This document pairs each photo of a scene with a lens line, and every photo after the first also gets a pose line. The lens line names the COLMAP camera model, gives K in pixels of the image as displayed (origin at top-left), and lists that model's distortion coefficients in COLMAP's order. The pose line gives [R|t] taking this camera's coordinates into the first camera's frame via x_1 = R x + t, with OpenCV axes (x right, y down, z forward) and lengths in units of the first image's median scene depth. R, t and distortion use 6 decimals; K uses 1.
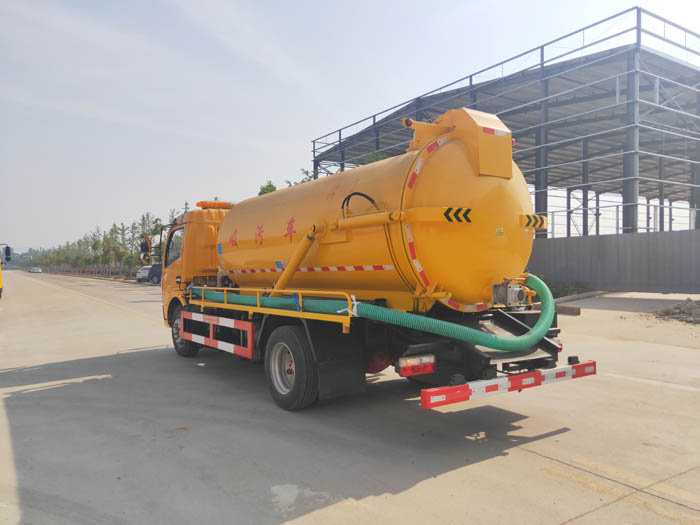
lens RADIAL K [[573.7, 0, 350.0], [0, 573.7, 262.5], [0, 0, 1]] dist [0.008696, 0.009701]
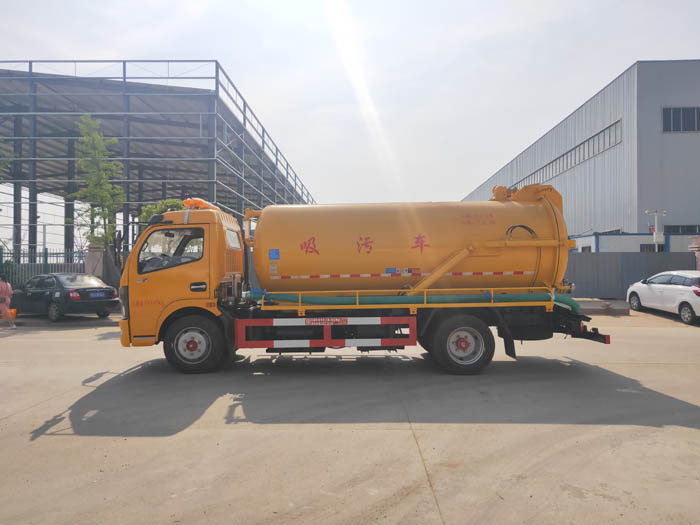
lens RADIAL K [[573.7, 0, 350.0], [0, 573.7, 262.5], [0, 0, 1]] dist [0.008696, 0.009701]
pose [[0.487481, 0.023656, 0.872813, -0.413184], [-0.008661, 0.999715, -0.022258, 0.005178], [-0.873091, 0.003291, 0.487546, 0.162418]]
